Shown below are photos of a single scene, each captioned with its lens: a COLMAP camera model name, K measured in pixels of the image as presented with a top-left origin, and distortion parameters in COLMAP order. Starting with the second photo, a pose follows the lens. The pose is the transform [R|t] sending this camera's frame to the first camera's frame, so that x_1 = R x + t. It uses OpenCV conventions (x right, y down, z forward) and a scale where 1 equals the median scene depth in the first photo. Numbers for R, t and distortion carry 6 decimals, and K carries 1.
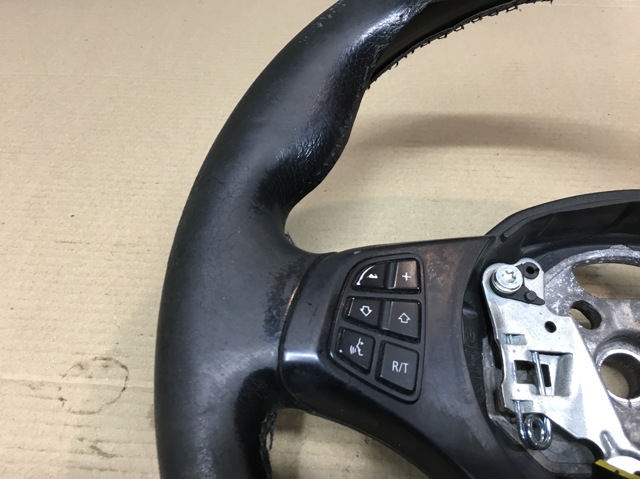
lens RADIAL K [[562.7, 0, 316.9], [0, 562.7, 235.2], [0, 0, 1]] dist [0.077649, -0.143765]
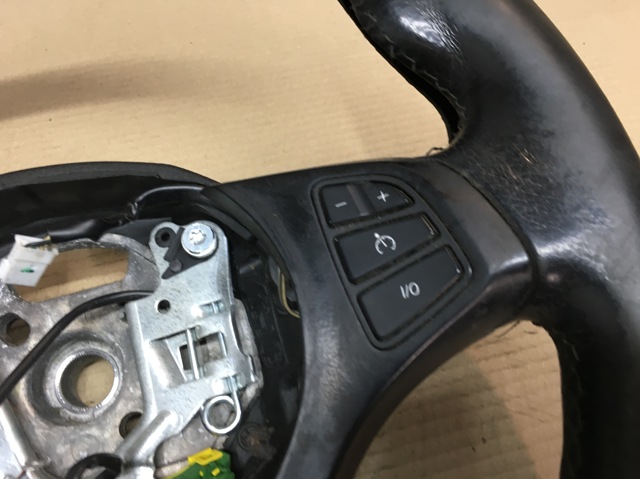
lens RADIAL K [[562.7, 0, 320.6], [0, 562.7, 237.4], [0, 0, 1]] dist [0.077649, -0.143765]
pose [[0.946103, -0.265375, 0.185649, 0.693856], [0.239906, 0.959338, 0.148715, -0.004377], [-0.217566, -0.096162, 0.971297, 0.092323]]
